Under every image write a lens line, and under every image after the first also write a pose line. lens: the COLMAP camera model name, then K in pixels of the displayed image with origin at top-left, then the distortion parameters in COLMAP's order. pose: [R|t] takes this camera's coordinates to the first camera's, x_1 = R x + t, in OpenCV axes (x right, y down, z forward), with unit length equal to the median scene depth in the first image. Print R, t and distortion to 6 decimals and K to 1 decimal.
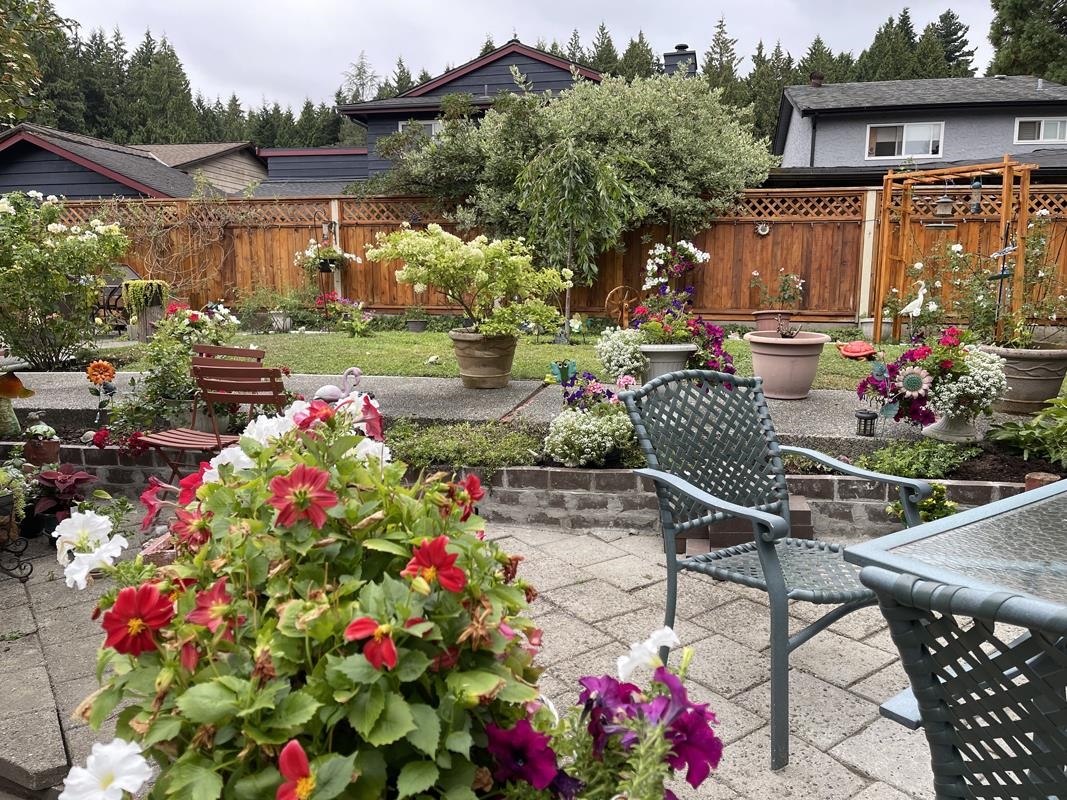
lens RADIAL K [[834.7, 0, 521.6], [0, 834.7, 394.1], [0, 0, 1]] dist [0.091893, -0.109656]
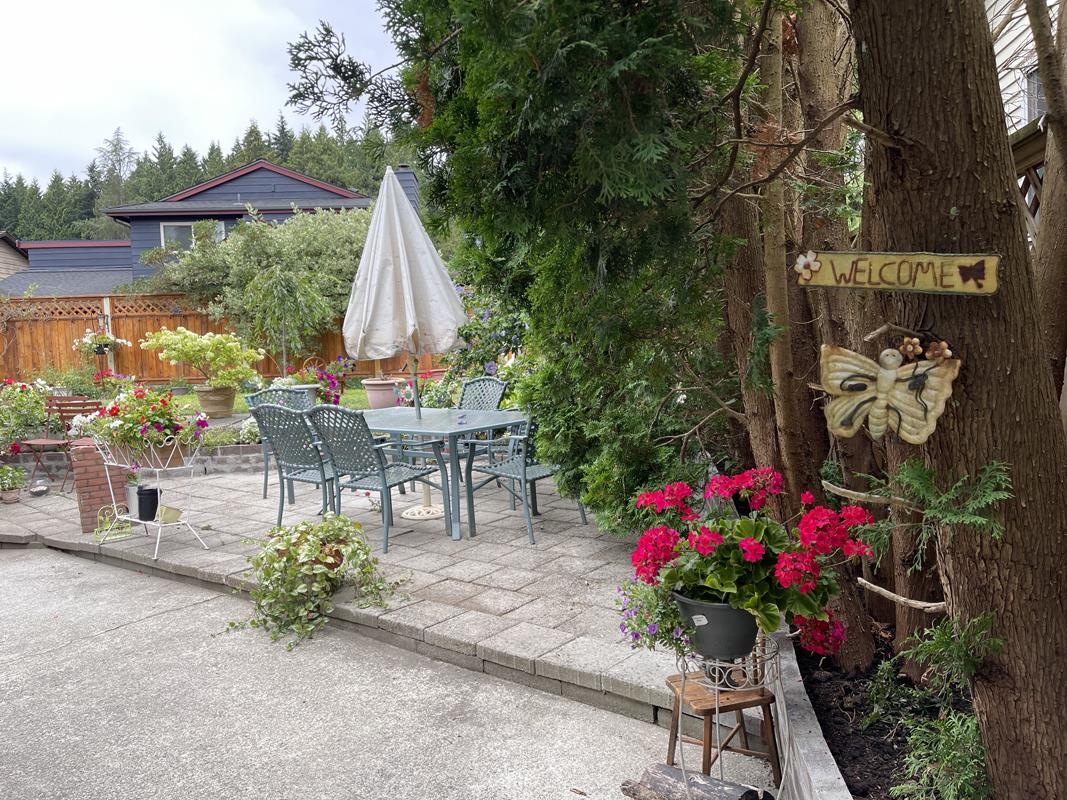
lens RADIAL K [[834.7, 0, 521.6], [0, 834.7, 394.1], [0, 0, 1]] dist [0.091893, -0.109656]
pose [[0.967805, -0.048110, 0.247060, 0.063034], [0.068240, 0.994953, -0.073570, 0.052677], [-0.242274, 0.088061, 0.966203, -0.390707]]
